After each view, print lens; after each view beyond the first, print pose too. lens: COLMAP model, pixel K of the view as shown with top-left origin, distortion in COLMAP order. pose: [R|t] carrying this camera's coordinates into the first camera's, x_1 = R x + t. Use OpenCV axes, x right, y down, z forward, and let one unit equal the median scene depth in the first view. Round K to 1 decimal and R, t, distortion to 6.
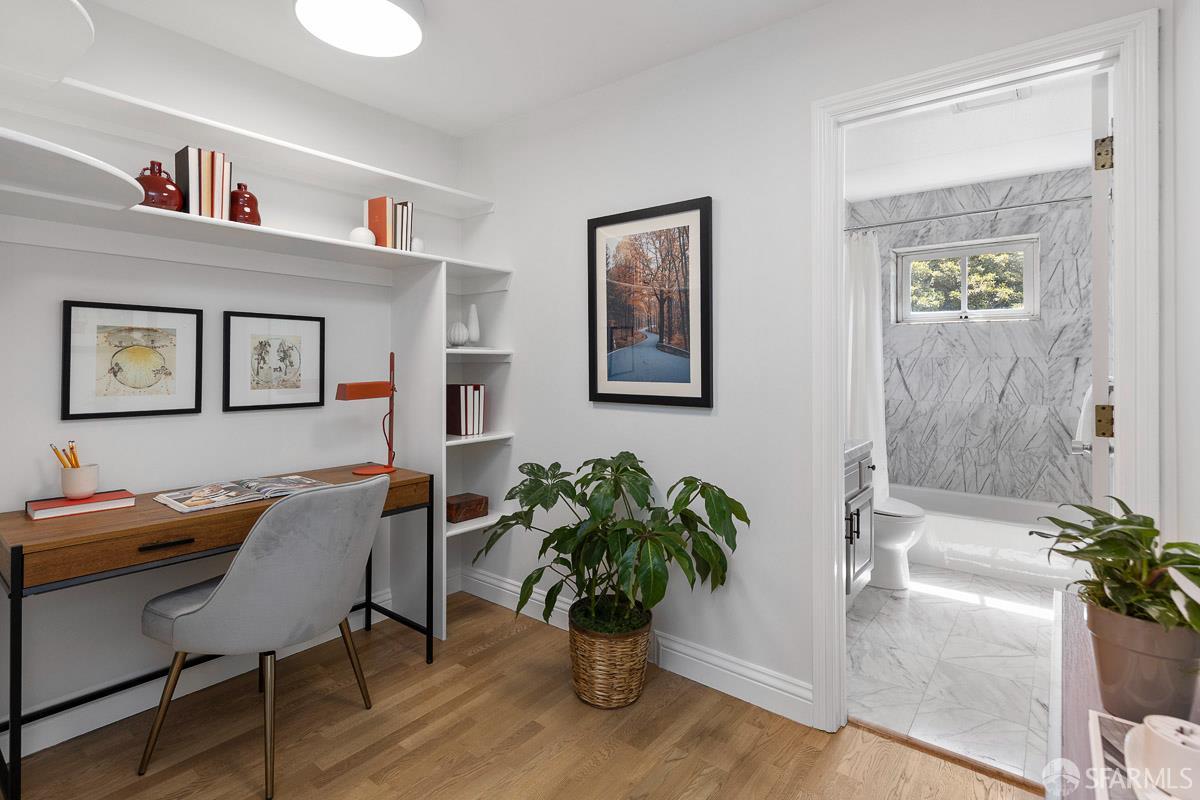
lens RADIAL K [[576.4, 0, 602.9], [0, 576.4, 362.2], [0, 0, 1]] dist [-0.001946, 0.000289]
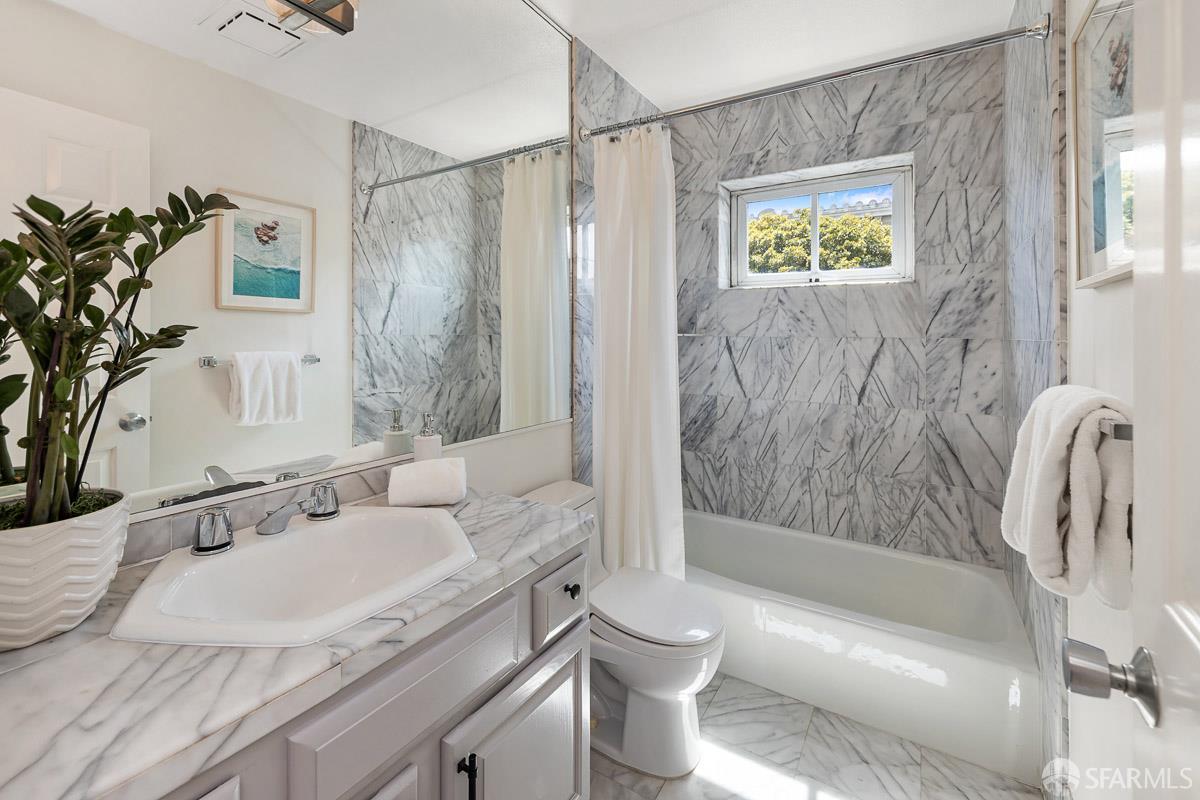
lens RADIAL K [[512.6, 0, 617.3], [0, 512.6, 331.9], [0, 0, 1]] dist [-0.000783, 0.000001]
pose [[0.990228, 0.010560, 0.139055, 0.330250], [-0.008951, 0.999886, -0.012192, -0.005287], [-0.139168, 0.010828, 0.990210, 0.452234]]
